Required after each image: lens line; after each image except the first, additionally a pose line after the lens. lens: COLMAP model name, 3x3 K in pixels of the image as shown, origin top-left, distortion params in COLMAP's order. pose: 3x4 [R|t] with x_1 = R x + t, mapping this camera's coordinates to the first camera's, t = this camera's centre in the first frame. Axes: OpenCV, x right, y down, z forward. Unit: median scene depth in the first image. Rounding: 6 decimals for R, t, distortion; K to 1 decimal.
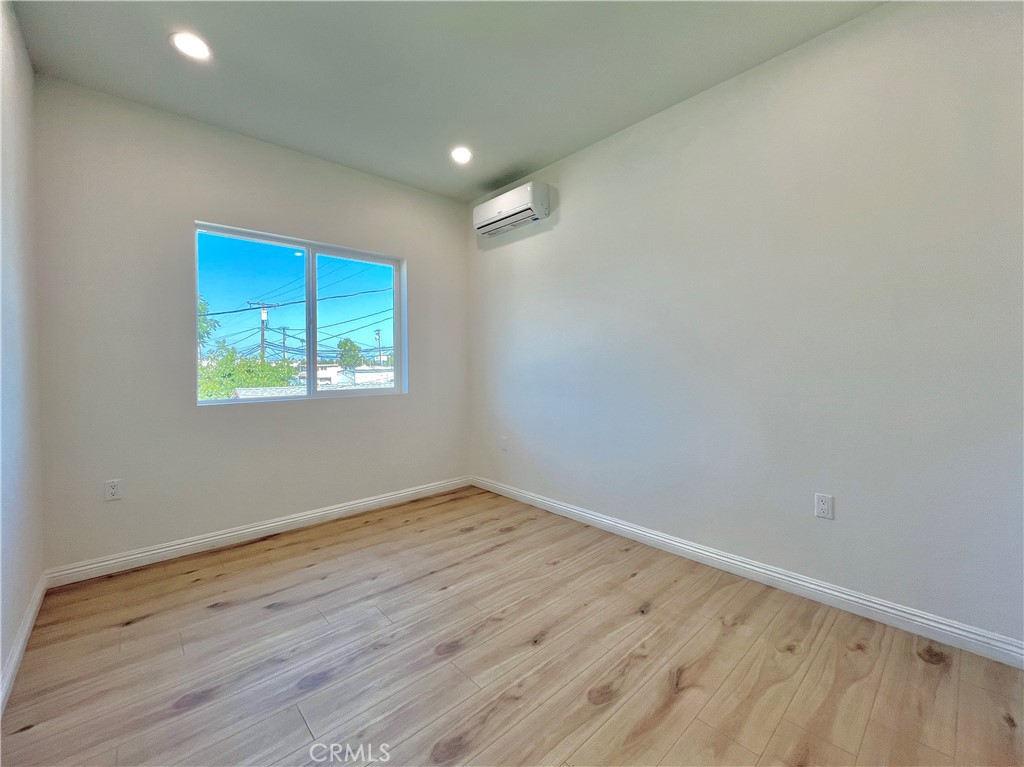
lens RADIAL K [[416.7, 0, 512.9], [0, 416.7, 376.5], [0, 0, 1]] dist [-0.002248, -0.000721]
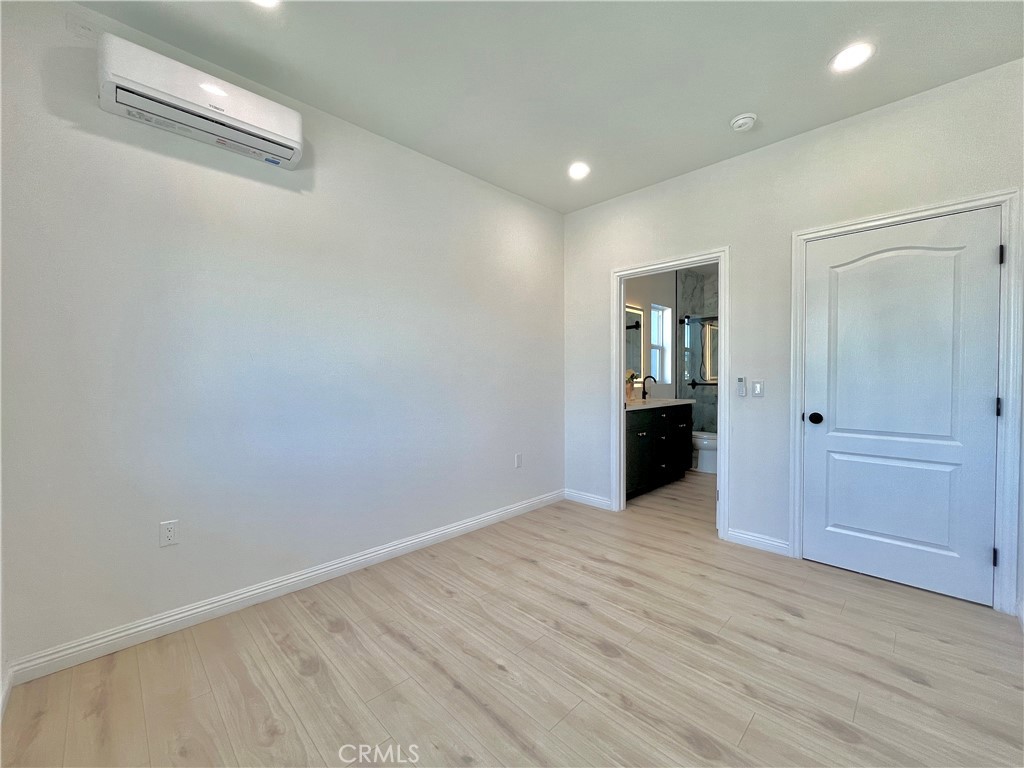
lens RADIAL K [[416.7, 0, 504.0], [0, 416.7, 388.9], [0, 0, 1]] dist [-0.002248, -0.000721]
pose [[-0.021365, -0.023143, 0.999504, -0.879542], [0.034394, 0.999123, 0.023869, -0.029663], [-0.999180, 0.034887, -0.020550, 0.937845]]
